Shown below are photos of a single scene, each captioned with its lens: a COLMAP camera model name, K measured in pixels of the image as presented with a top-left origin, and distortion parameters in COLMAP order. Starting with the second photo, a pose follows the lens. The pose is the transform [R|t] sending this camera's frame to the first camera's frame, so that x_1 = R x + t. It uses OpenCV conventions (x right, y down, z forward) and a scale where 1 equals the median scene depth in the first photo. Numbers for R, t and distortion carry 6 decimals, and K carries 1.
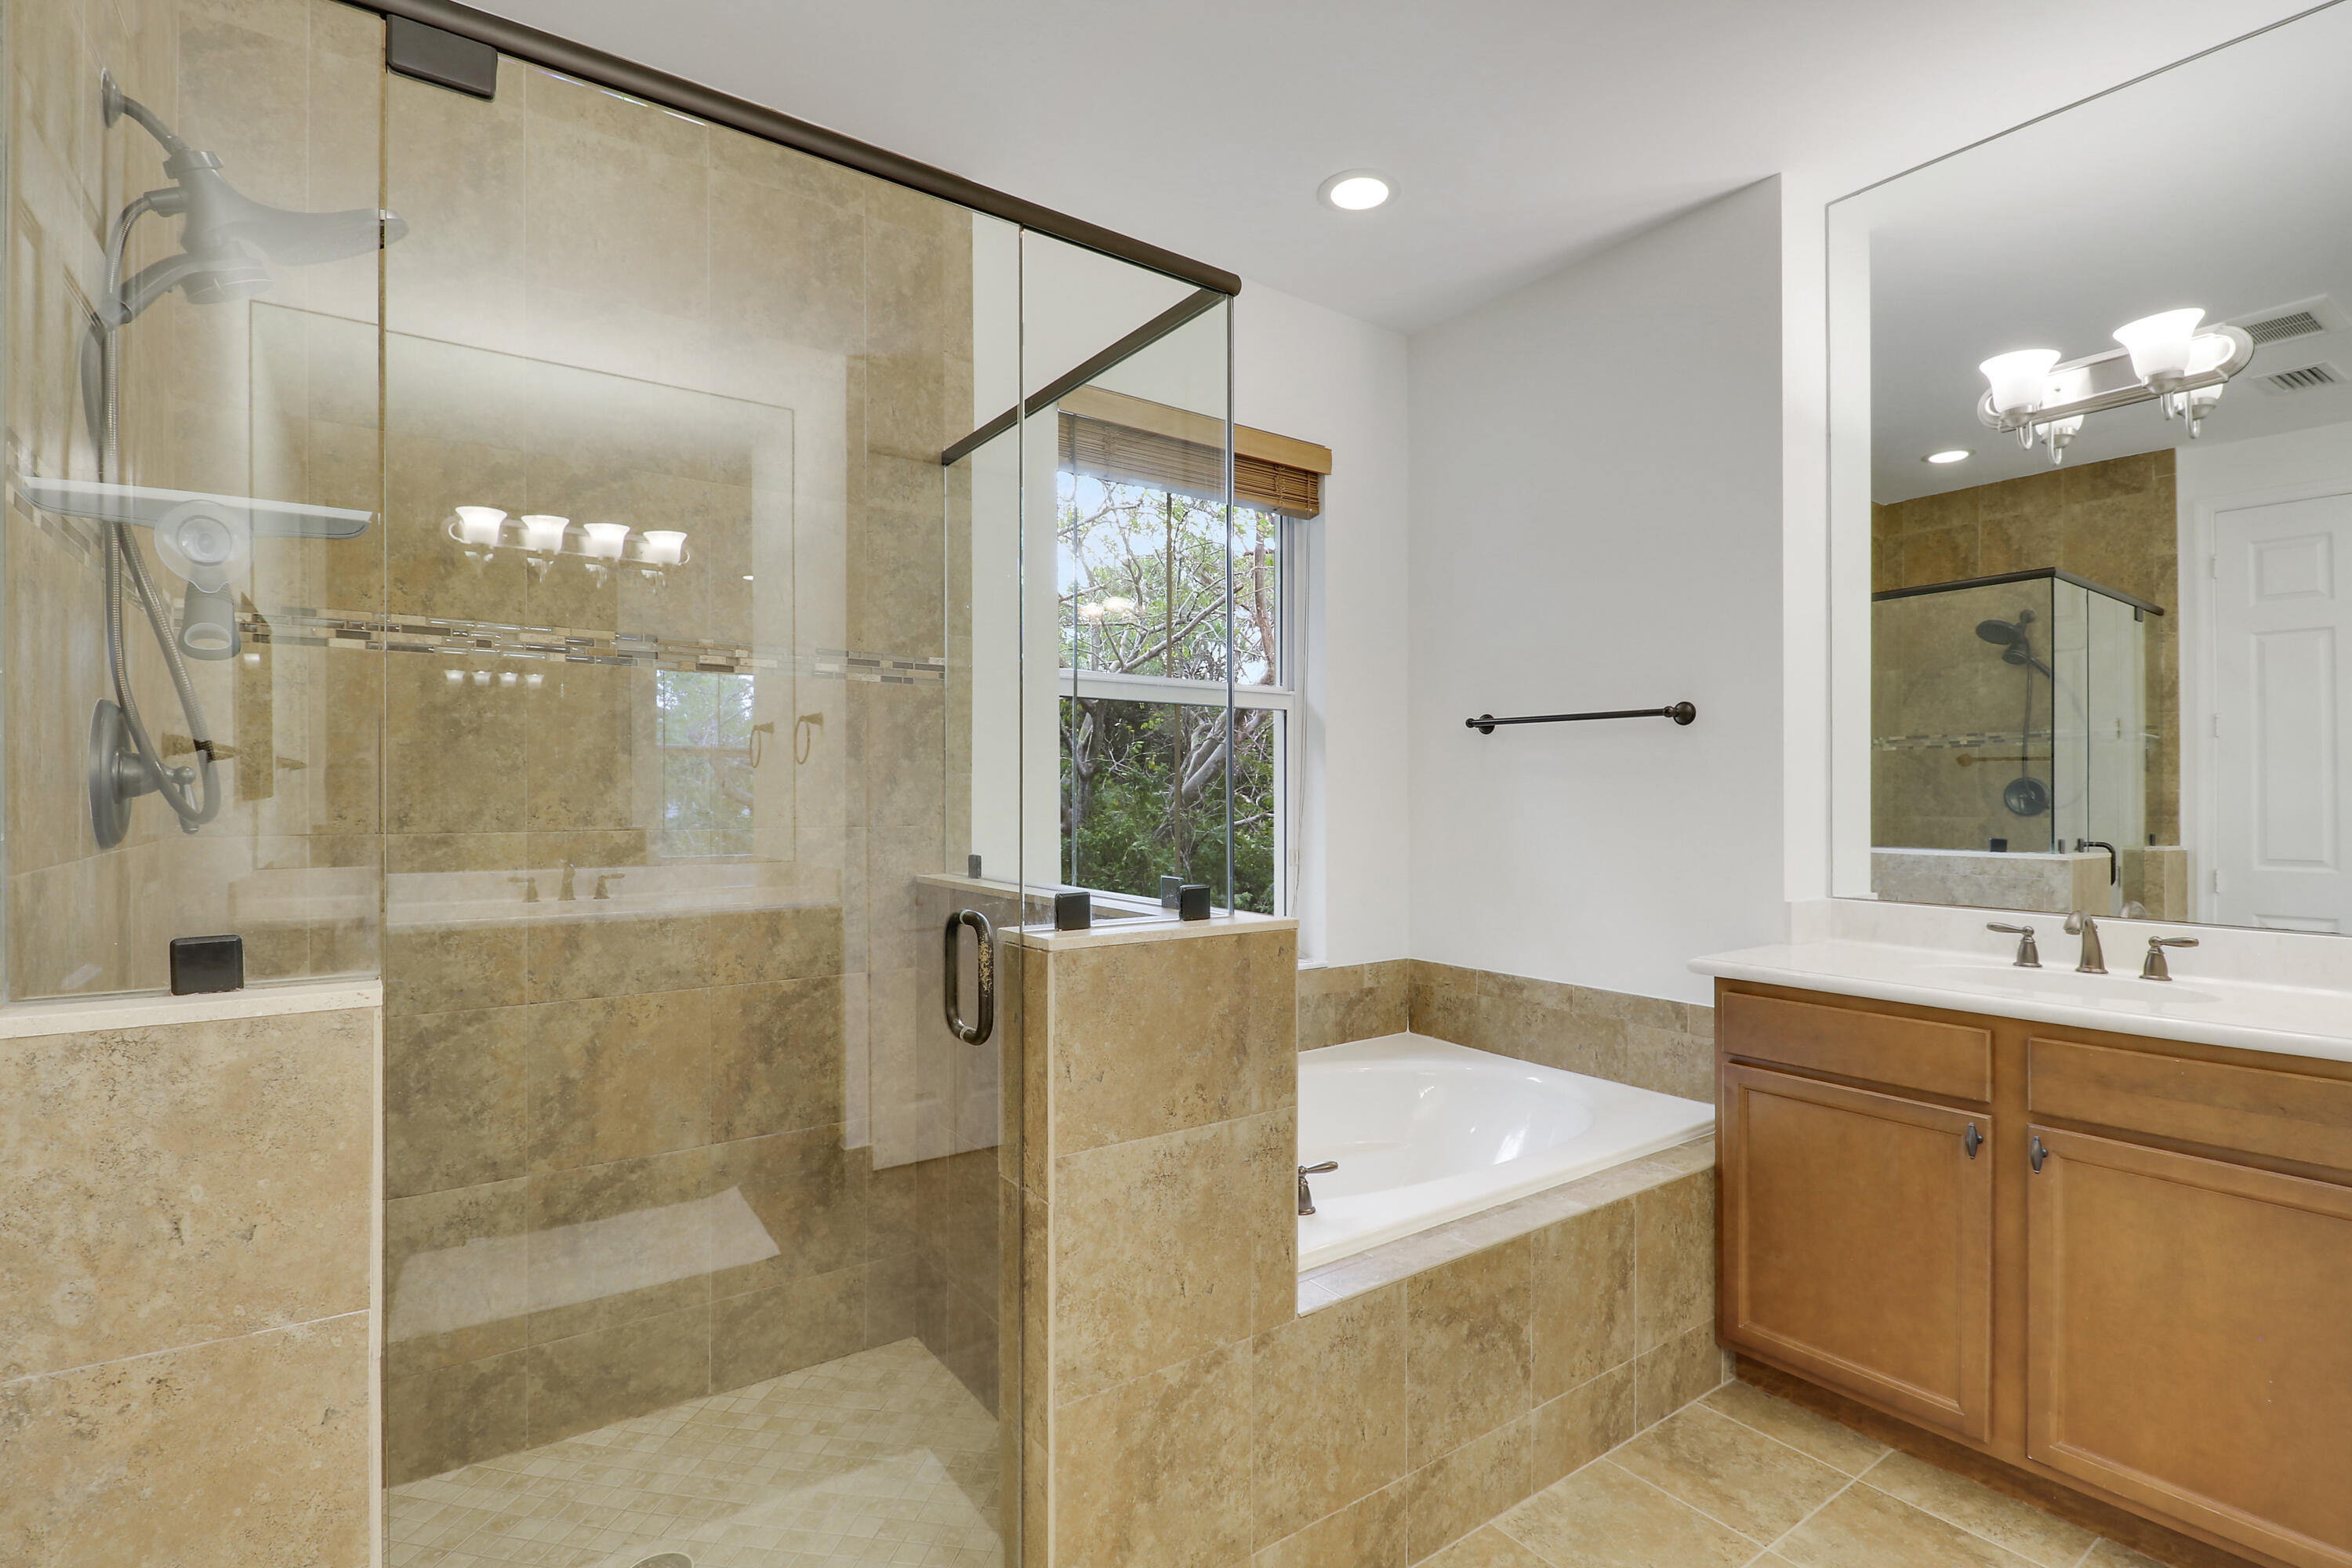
lens RADIAL K [[1103.4, 0, 1168.1], [0, 1103.4, 799.0], [0, 0, 1]] dist [0.001734, -0.009149]
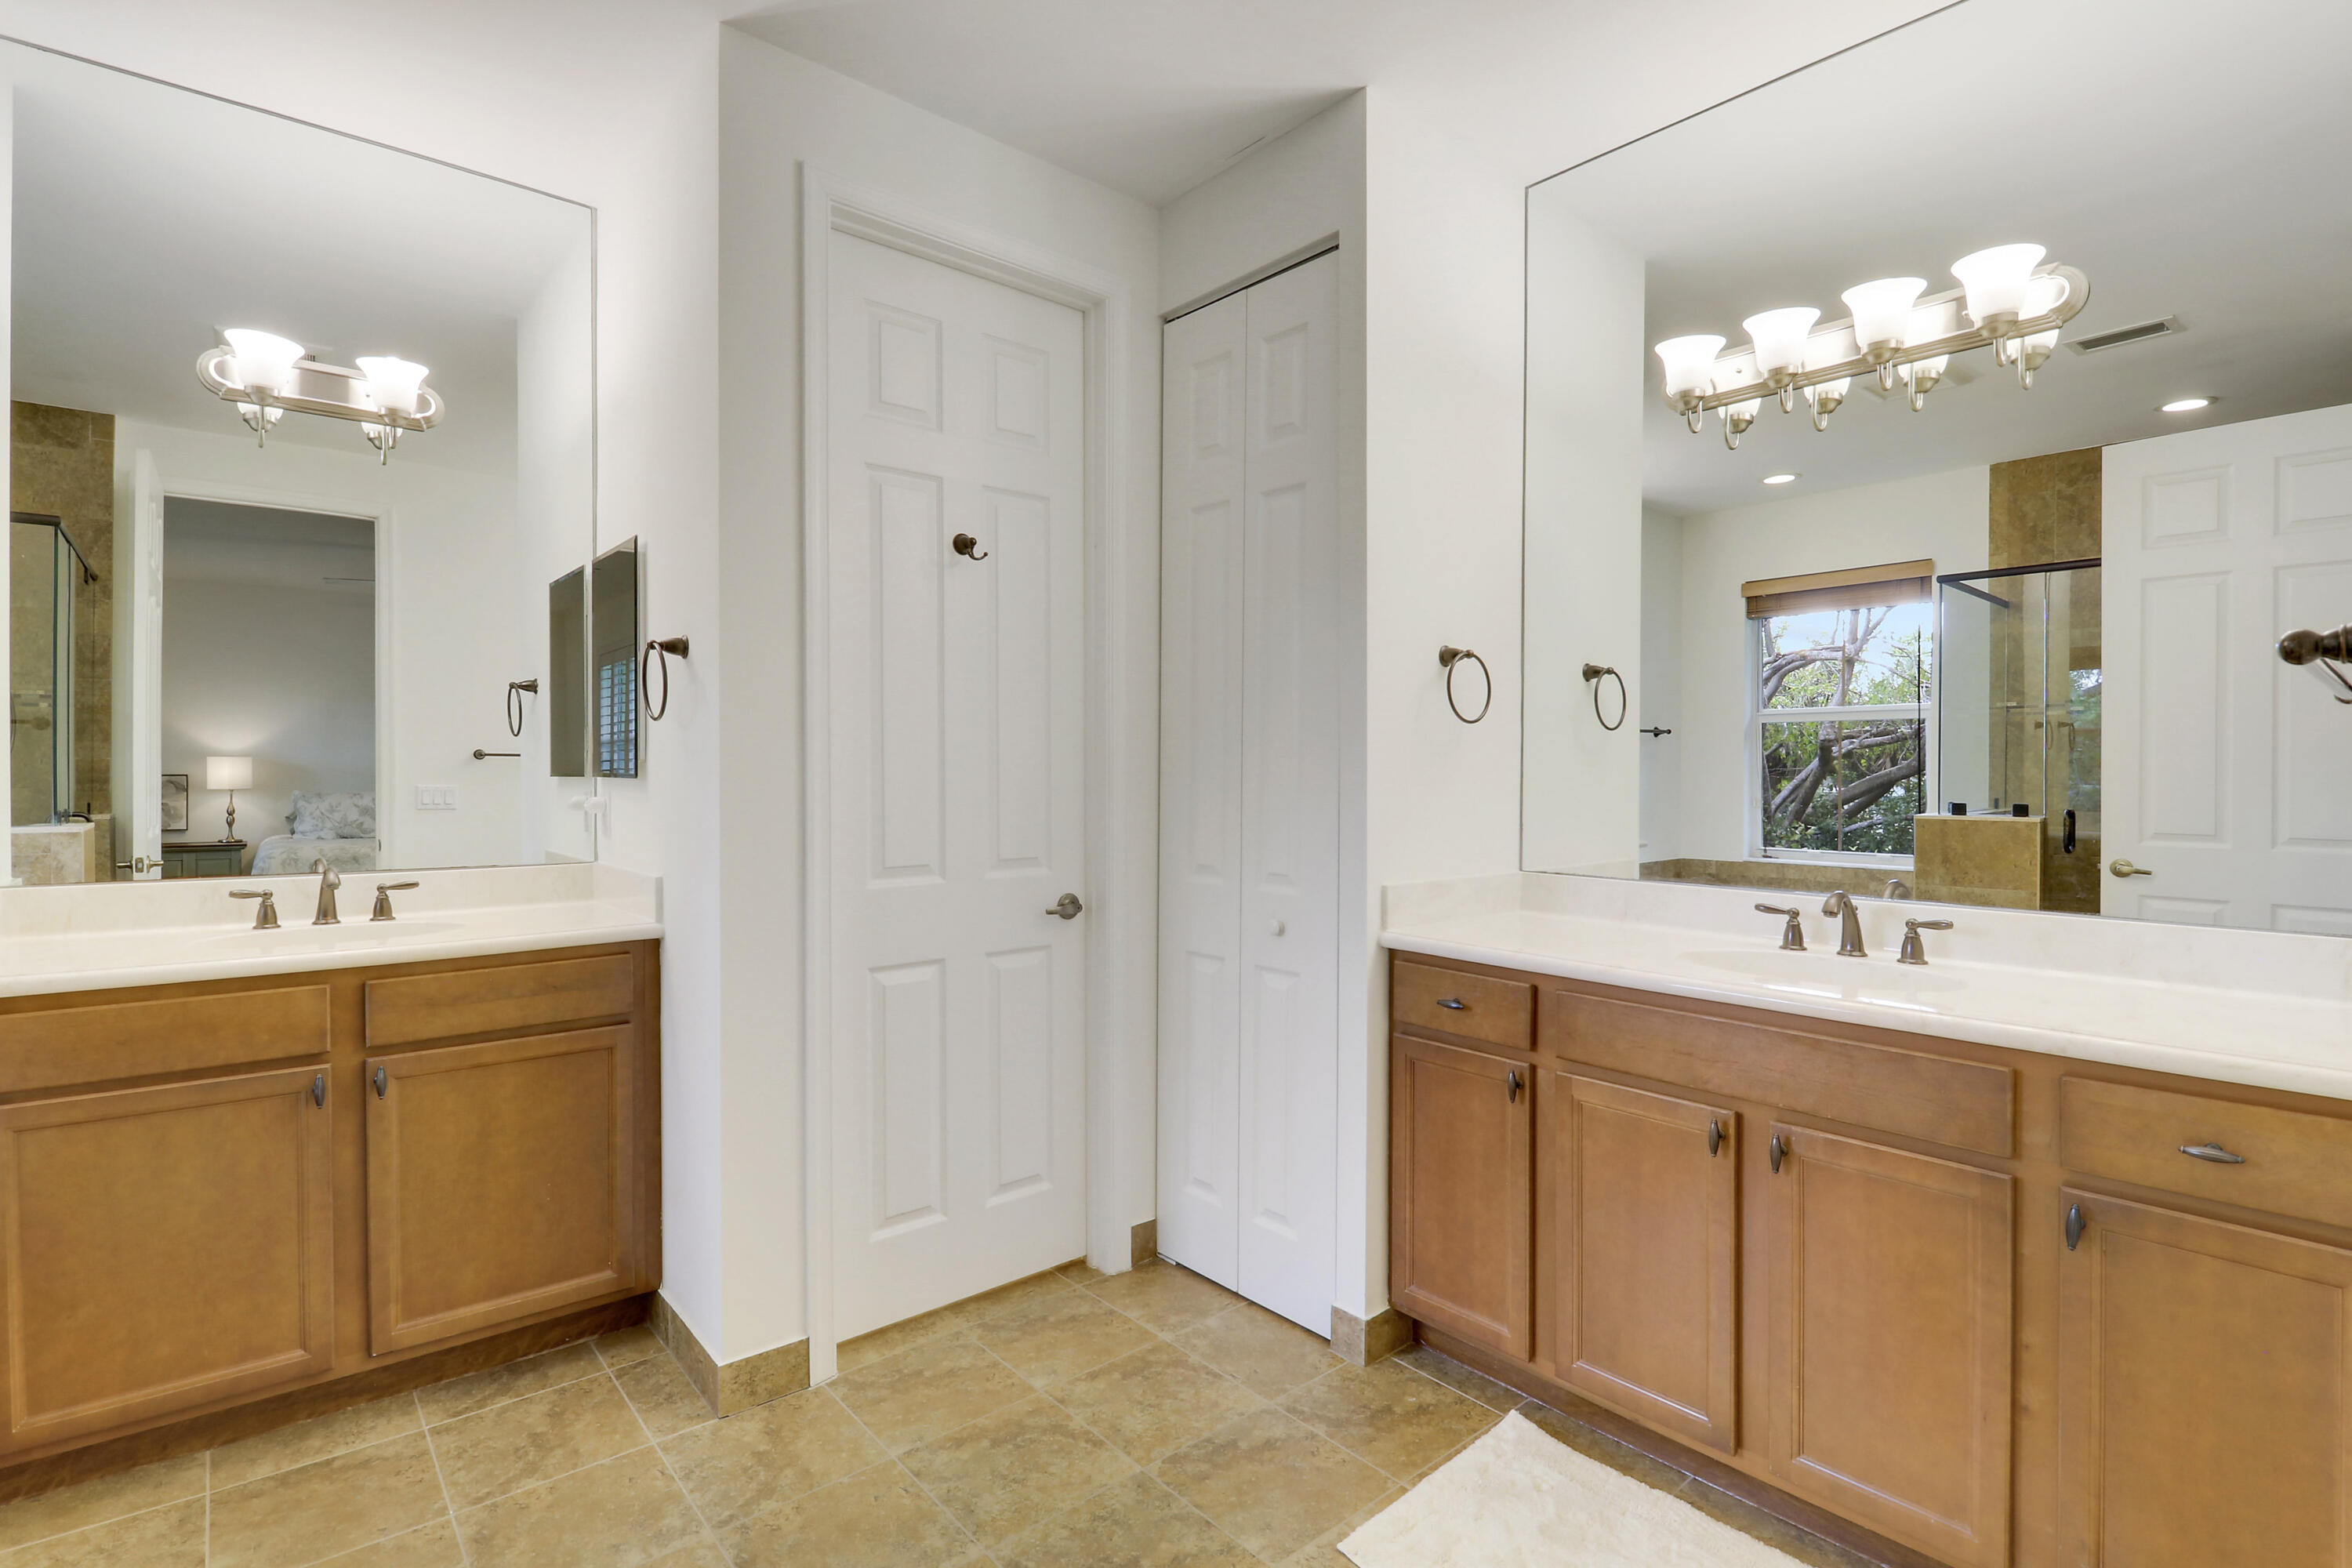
lens RADIAL K [[1104.8, 0, 1204.1], [0, 1104.8, 783.6], [0, 0, 1]] dist [0.000129, -0.012295]
pose [[-0.126561, -0.012566, 0.991879, -0.397628], [-0.001984, 0.999921, 0.012414, 0.001620], [-0.991957, -0.000397, -0.126575, 0.283207]]
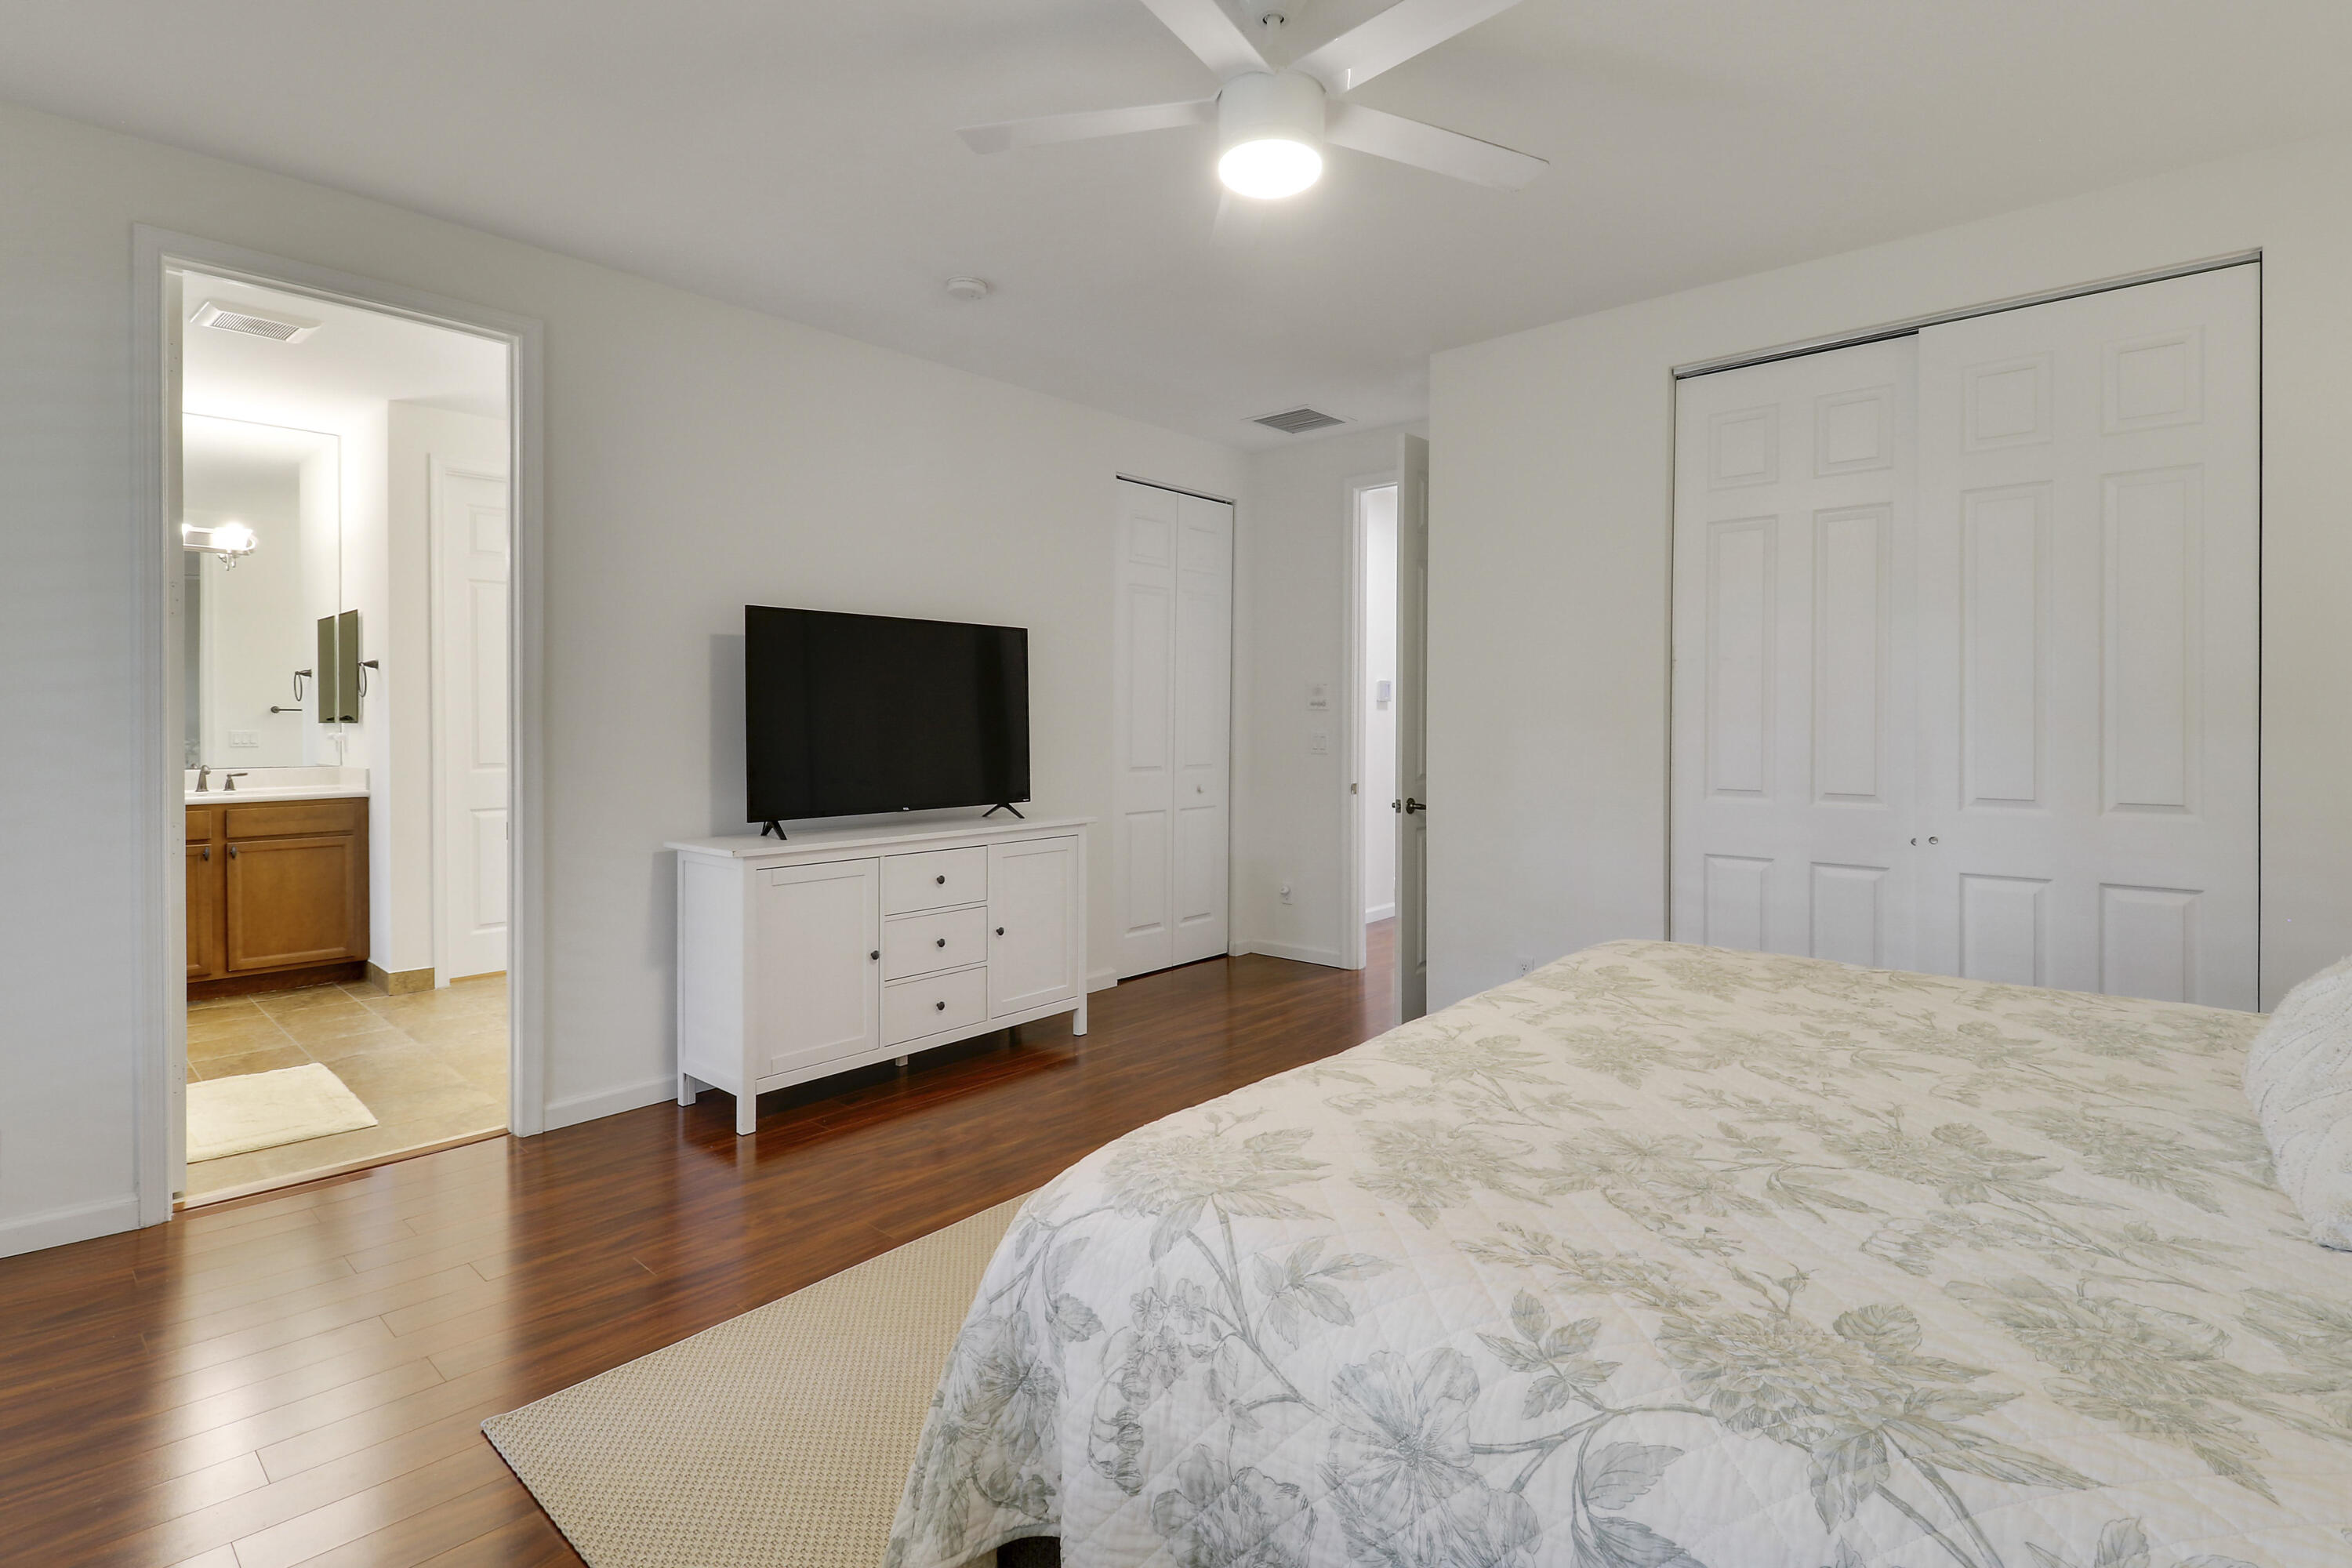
lens RADIAL K [[1090.0, 0, 1178.2], [0, 1090.0, 727.3], [0, 0, 1]] dist [-0.000446, -0.012620]
pose [[-0.241257, -0.007040, 0.970436, -2.111062], [0.001429, 0.999970, 0.007609, 0.005577], [-0.970460, 0.003222, -0.241240, -0.535399]]
